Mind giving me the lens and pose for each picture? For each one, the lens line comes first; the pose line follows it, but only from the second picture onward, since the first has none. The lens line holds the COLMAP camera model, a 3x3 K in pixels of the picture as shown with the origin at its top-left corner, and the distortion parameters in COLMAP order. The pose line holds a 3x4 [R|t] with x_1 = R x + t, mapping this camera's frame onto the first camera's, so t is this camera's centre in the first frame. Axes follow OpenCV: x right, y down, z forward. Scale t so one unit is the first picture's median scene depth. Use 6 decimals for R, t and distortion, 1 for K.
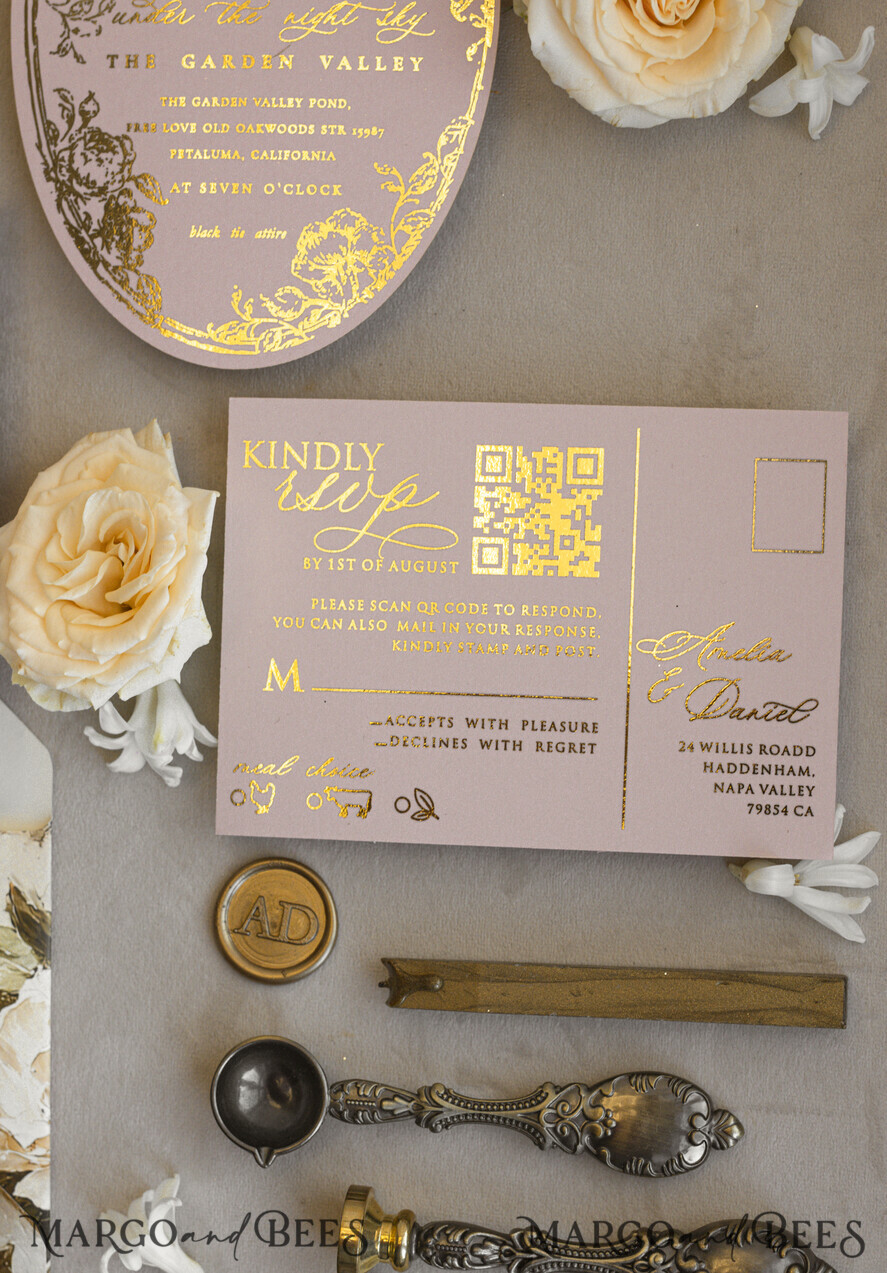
lens RADIAL K [[2856.1, 0, 474.9], [0, 2856.1, 770.9], [0, 0, 1]] dist [-0.033826, 0.000000]
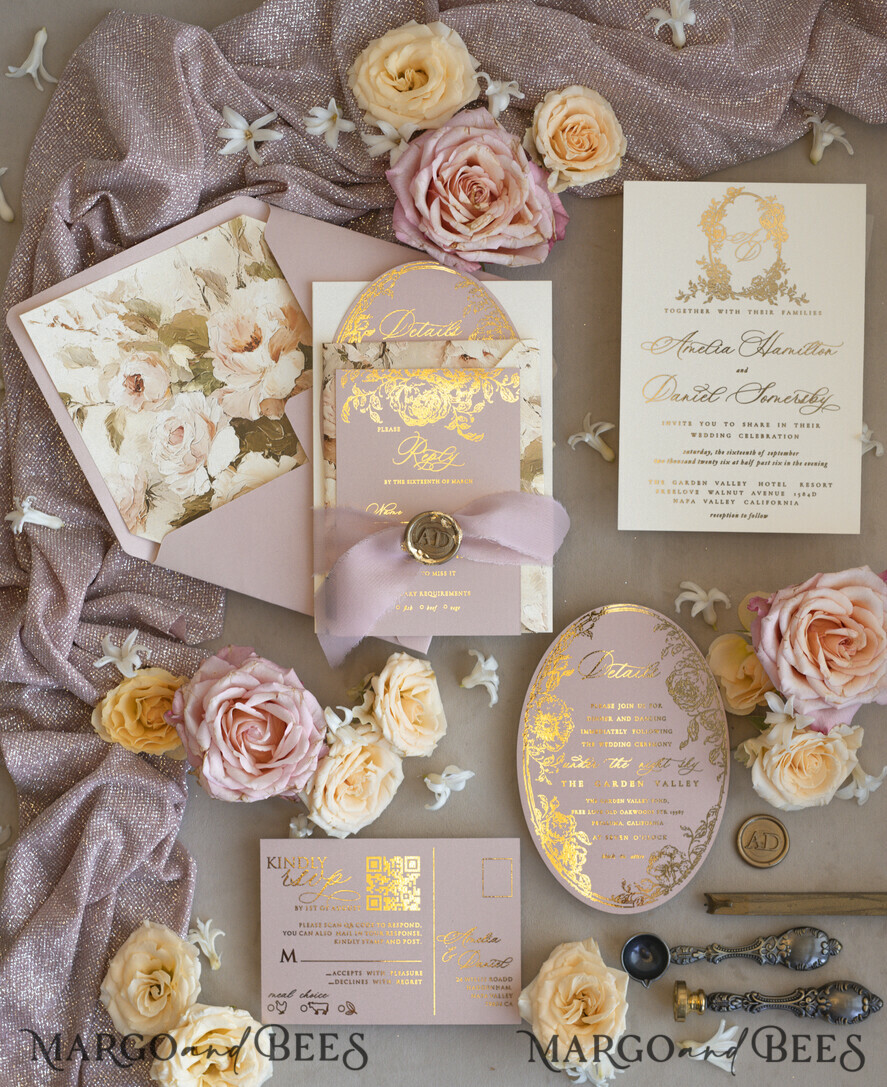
lens RADIAL K [[2066.2, 0, 450.8], [0, 2066.2, 613.9], [0, 0, 1]] dist [-0.023883, 0.000000]
pose [[0.992345, -0.046737, 0.114311, -0.410190], [0.048851, 0.998682, -0.015762, -0.369042], [-0.113423, 0.021226, 0.993320, -0.683615]]
